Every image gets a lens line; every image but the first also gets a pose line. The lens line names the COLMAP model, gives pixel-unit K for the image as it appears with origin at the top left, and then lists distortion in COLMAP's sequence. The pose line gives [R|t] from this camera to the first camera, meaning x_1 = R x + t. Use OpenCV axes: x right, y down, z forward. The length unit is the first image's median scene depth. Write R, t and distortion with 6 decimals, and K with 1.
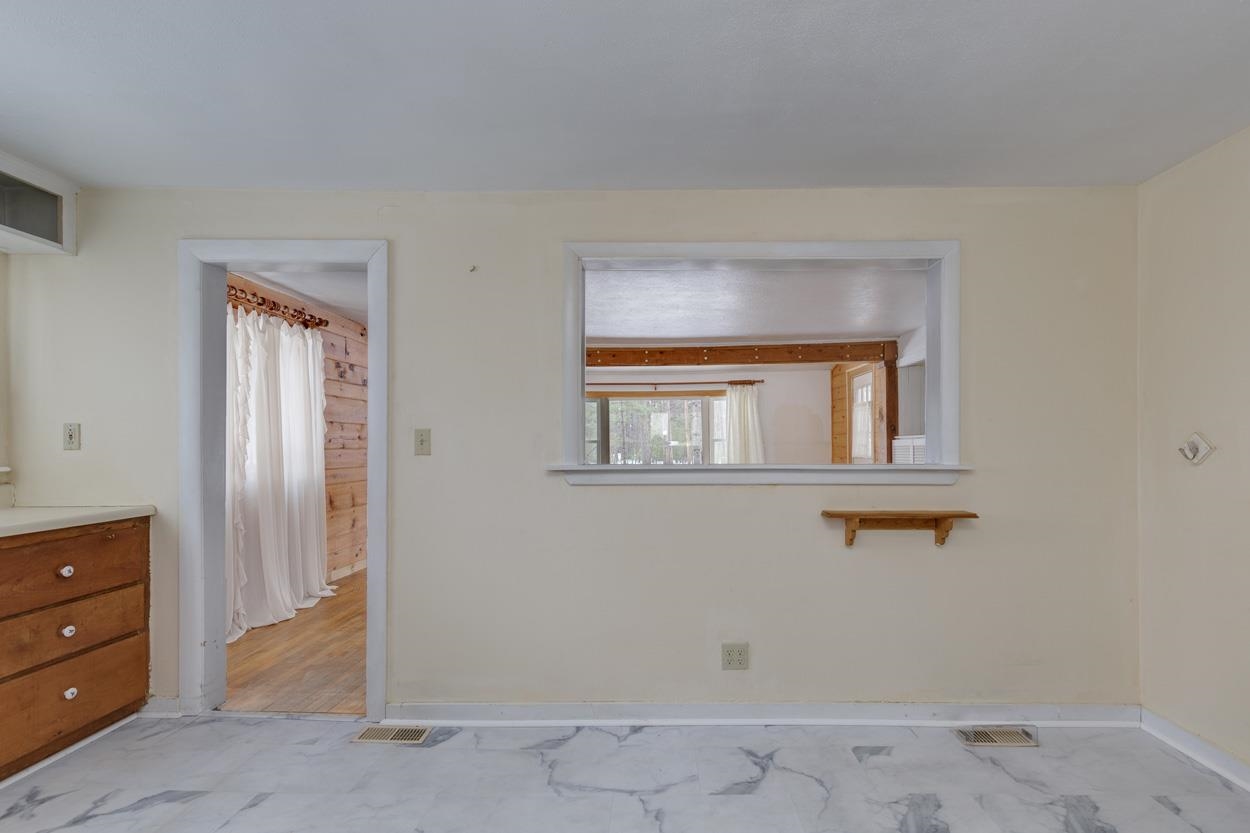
lens RADIAL K [[589.3, 0, 645.5], [0, 589.3, 441.2], [0, 0, 1]] dist [0.002596, 0.000273]
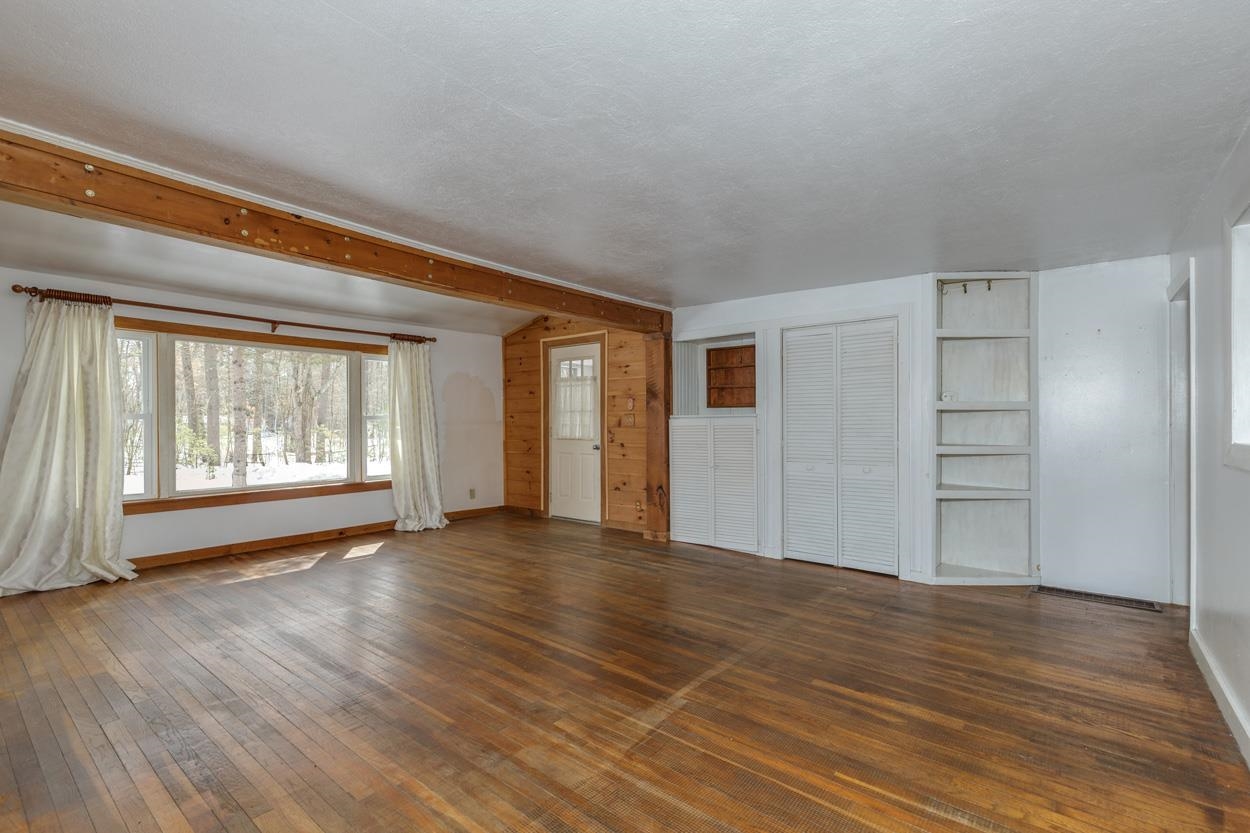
lens RADIAL K [[567.1, 0, 628.4], [0, 567.1, 419.2], [0, 0, 1]] dist [0.007323, 0.000285]
pose [[0.594354, 0.011341, 0.804123, -0.811227], [-0.006029, 0.999935, -0.009647, 0.018065], [-0.804181, 0.000885, 0.594384, 1.255563]]
